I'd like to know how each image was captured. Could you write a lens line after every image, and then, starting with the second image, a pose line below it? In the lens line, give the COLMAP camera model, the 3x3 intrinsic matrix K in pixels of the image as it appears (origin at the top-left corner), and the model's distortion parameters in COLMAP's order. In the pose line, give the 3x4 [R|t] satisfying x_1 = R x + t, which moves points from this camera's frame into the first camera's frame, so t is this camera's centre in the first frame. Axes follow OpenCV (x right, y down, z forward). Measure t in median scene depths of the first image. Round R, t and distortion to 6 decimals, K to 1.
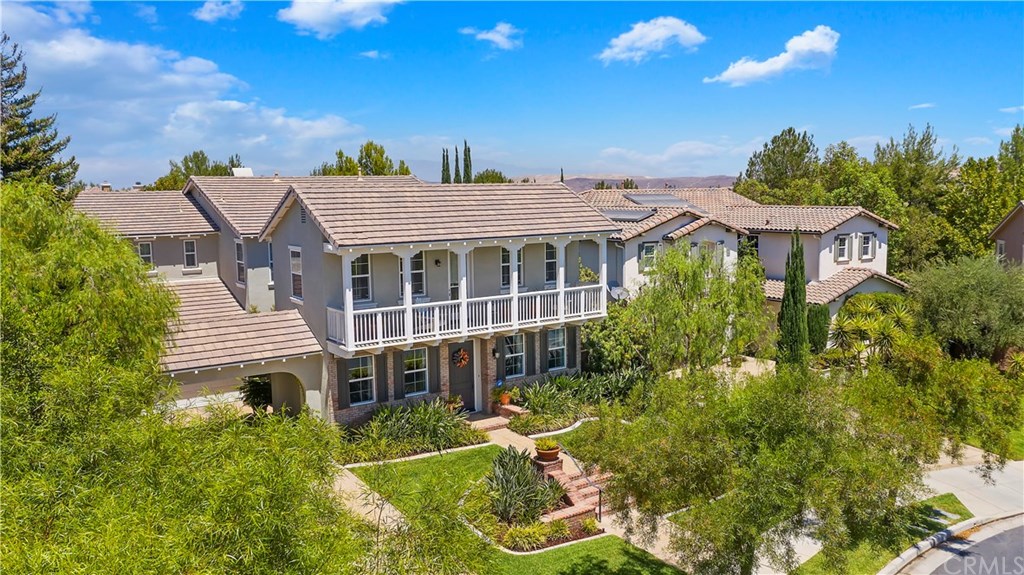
lens RADIAL K [[807.4, 0, 512.0], [0, 807.4, 287.5], [0, 0, 1]] dist [-0.009329, 0.004273]
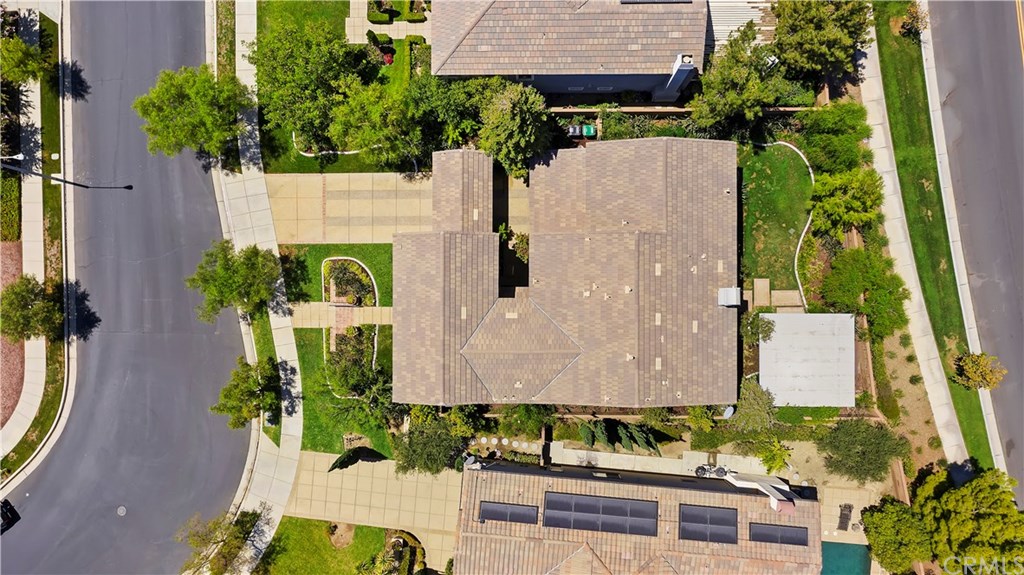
lens RADIAL K [[807.4, 0, 512.0], [0, 807.4, 287.5], [0, 0, 1]] dist [-0.009329, 0.004273]
pose [[-0.582358, 0.812838, 0.012379, -0.235873], [-0.069239, -0.064767, 0.995495, -1.775520], [0.809979, 0.578877, 0.093998, 0.856016]]
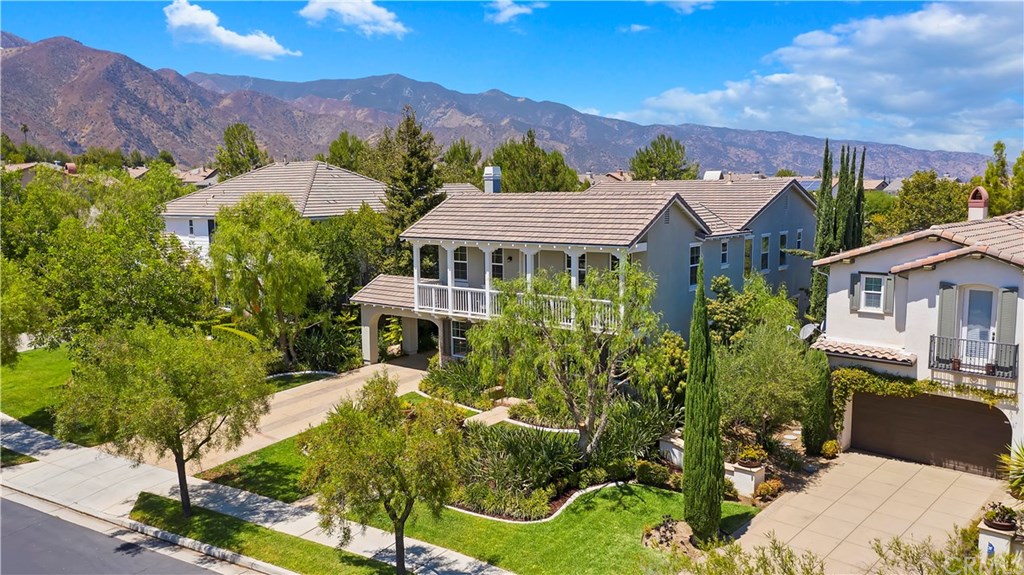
lens RADIAL K [[807.4, 0, 512.0], [0, 807.4, 287.5], [0, 0, 1]] dist [-0.009329, 0.004273]
pose [[0.273391, 0.129068, -0.953205, 0.938790], [-0.109658, 0.988678, 0.102420, -0.099329], [0.955632, 0.076526, 0.284449, 0.586118]]
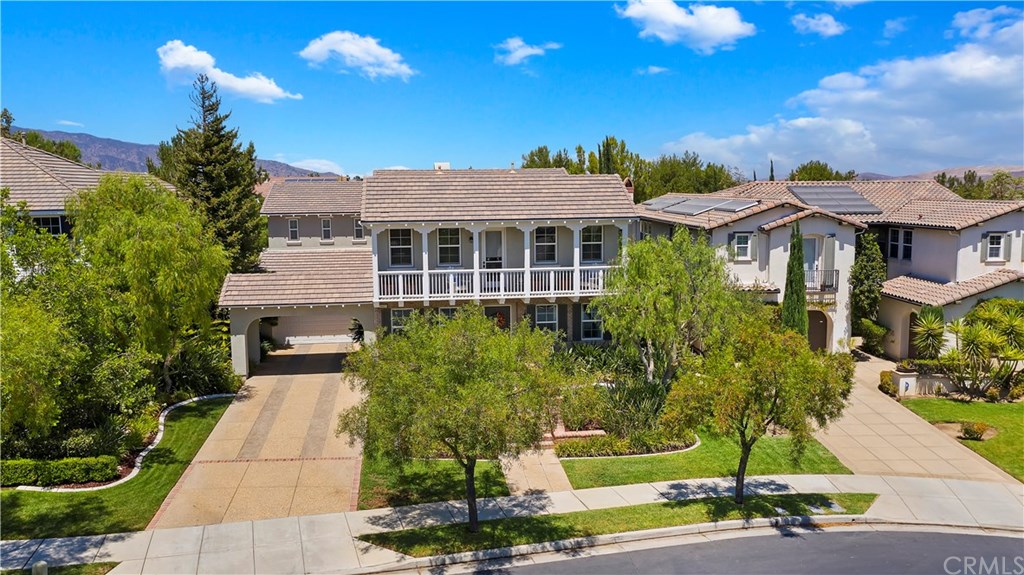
lens RADIAL K [[807.4, 0, 512.0], [0, 807.4, 287.5], [0, 0, 1]] dist [-0.009329, 0.004273]
pose [[0.881507, 0.063782, -0.467844, 0.480459], [-0.059066, 0.997947, 0.024760, 0.007160], [0.468462, 0.005807, 0.883464, -0.052476]]
